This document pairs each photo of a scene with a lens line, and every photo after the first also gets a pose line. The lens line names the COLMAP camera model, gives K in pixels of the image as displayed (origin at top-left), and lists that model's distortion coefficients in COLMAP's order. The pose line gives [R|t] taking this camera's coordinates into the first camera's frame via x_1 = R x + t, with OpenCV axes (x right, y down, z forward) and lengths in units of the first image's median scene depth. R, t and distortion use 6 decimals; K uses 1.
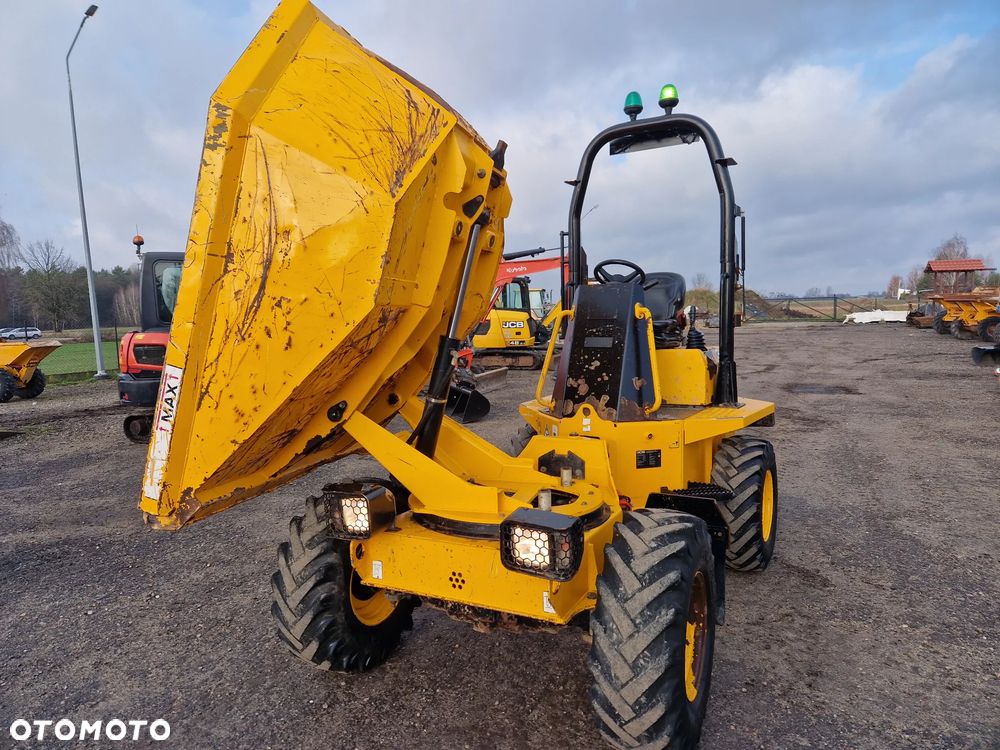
lens RADIAL K [[668.1, 0, 504.3], [0, 668.1, 373.1], [0, 0, 1]] dist [0.041605, -0.035862]
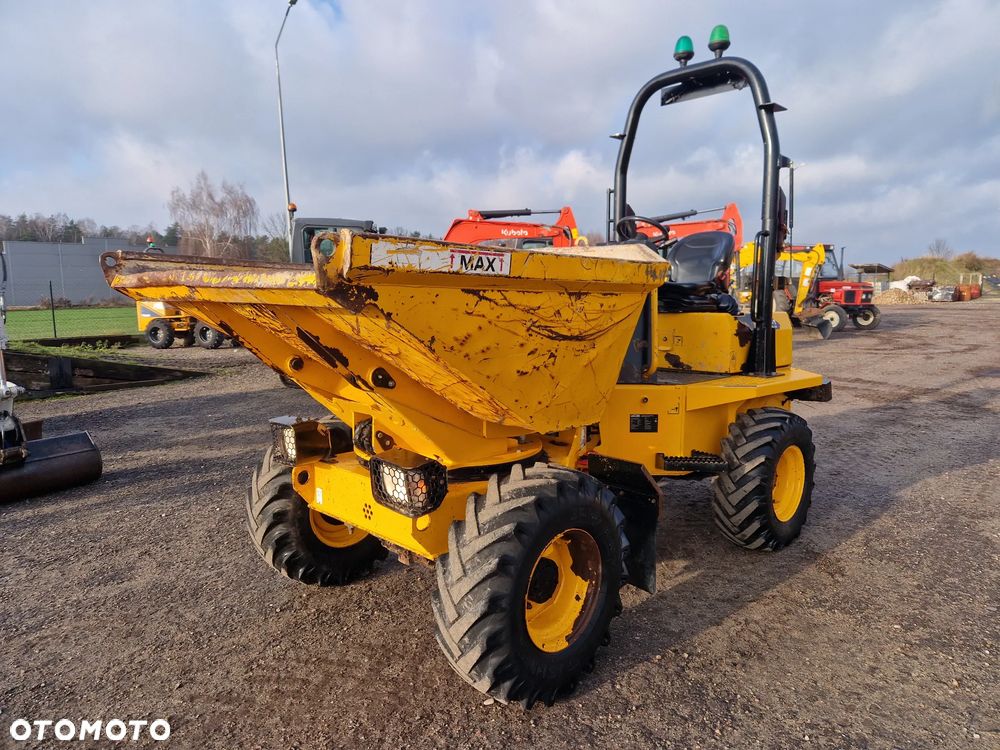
lens RADIAL K [[673.5, 0, 514.1], [0, 673.5, 374.0], [0, 0, 1]] dist [0.023627, -0.020545]
pose [[0.962251, 0.052547, -0.267044, 0.292636], [-0.039850, 0.997812, 0.052750, 0.013103], [0.269232, -0.040117, 0.962239, 0.013560]]
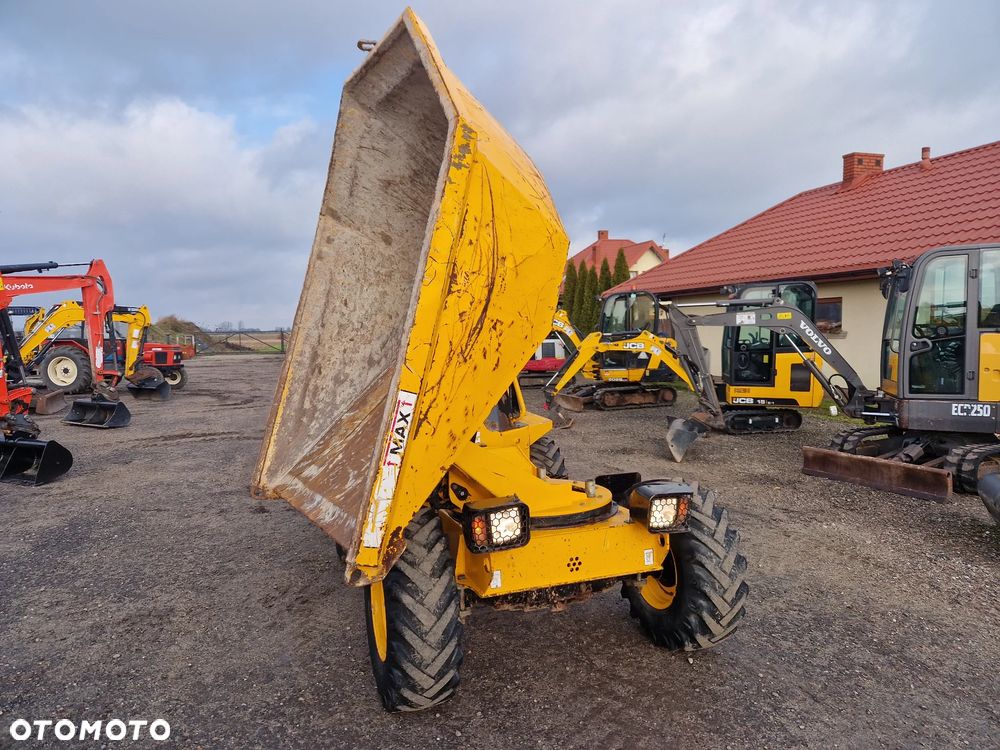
lens RADIAL K [[673.5, 0, 514.1], [0, 673.5, 374.0], [0, 0, 1]] dist [0.023627, -0.020545]
pose [[0.670000, -0.026820, 0.741877, -0.674710], [0.062514, 0.997836, -0.020384, -0.004005], [-0.739724, 0.060035, 0.670226, 0.177283]]
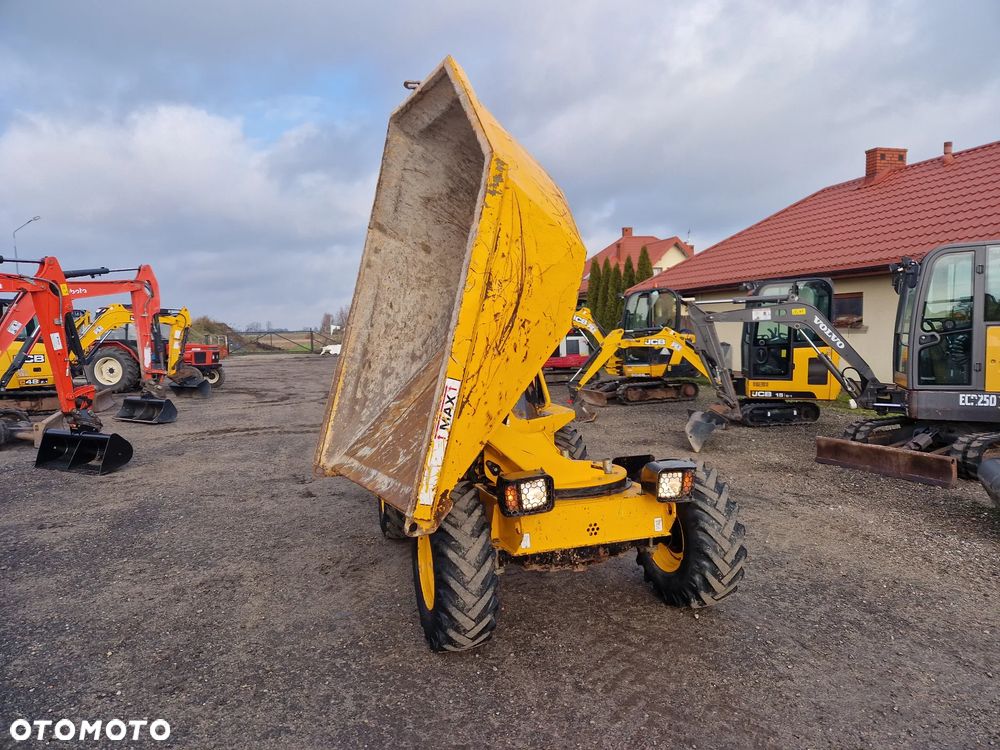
lens RADIAL K [[674.4, 0, 515.6], [0, 674.4, 377.3], [0, 0, 1]] dist [0.018613, -0.002167]
pose [[0.695294, -0.037387, 0.717752, -0.770181], [0.068898, 0.997514, -0.014782, 0.006902], [-0.715415, 0.059730, 0.696142, 0.093190]]
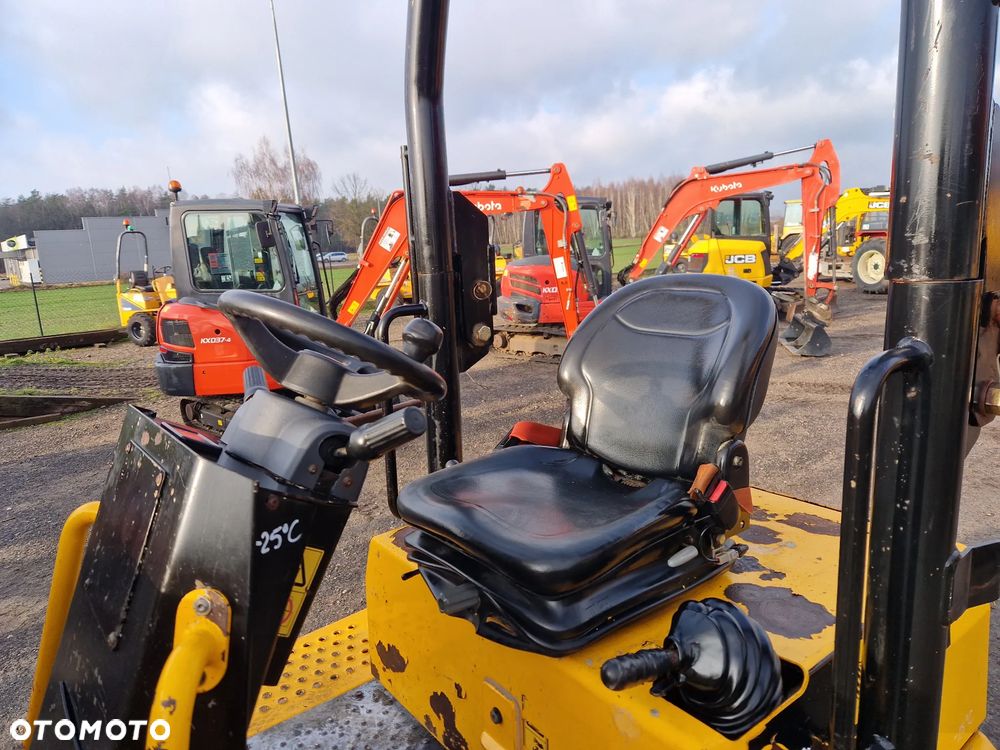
lens RADIAL K [[668.1, 0, 504.3], [0, 668.1, 373.1], [0, 0, 1]] dist [0.041605, -0.035862]
pose [[0.917290, 0.057168, -0.394095, 0.342958], [-0.007304, 0.991891, 0.126885, -0.182516], [0.398153, -0.113512, 0.910269, 0.902618]]
